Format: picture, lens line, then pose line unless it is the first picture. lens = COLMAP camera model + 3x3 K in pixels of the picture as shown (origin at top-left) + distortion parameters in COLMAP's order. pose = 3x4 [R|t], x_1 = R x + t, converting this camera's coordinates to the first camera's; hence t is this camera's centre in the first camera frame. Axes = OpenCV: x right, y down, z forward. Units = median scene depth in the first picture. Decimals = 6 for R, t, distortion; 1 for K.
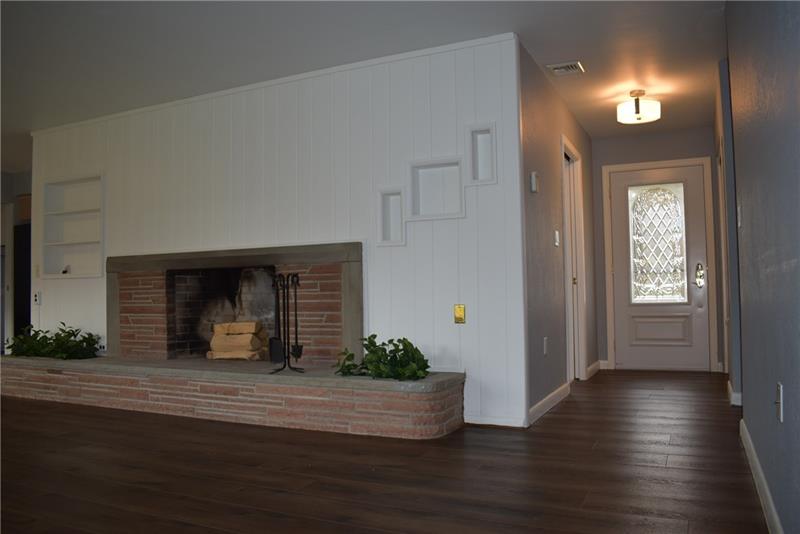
lens RADIAL K [[634.5, 0, 400.0], [0, 634.5, 267.0], [0, 0, 1]] dist [-0.091425, 0.001167]
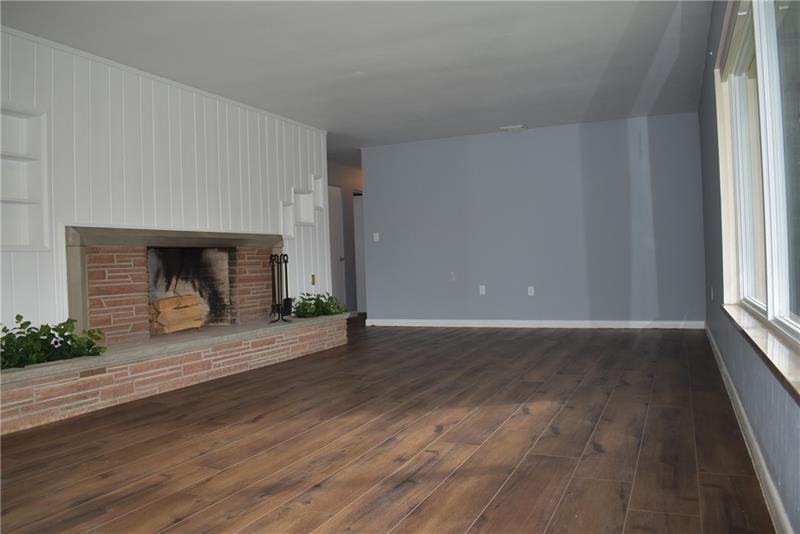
lens RADIAL K [[634.5, 0, 400.0], [0, 634.5, 267.0], [0, 0, 1]] dist [-0.091425, 0.001167]
pose [[-0.027508, 0.012216, 0.999547, -1.482825], [-0.001609, 0.999923, -0.012265, 0.052405], [-0.999620, -0.001946, -0.027487, 0.703210]]
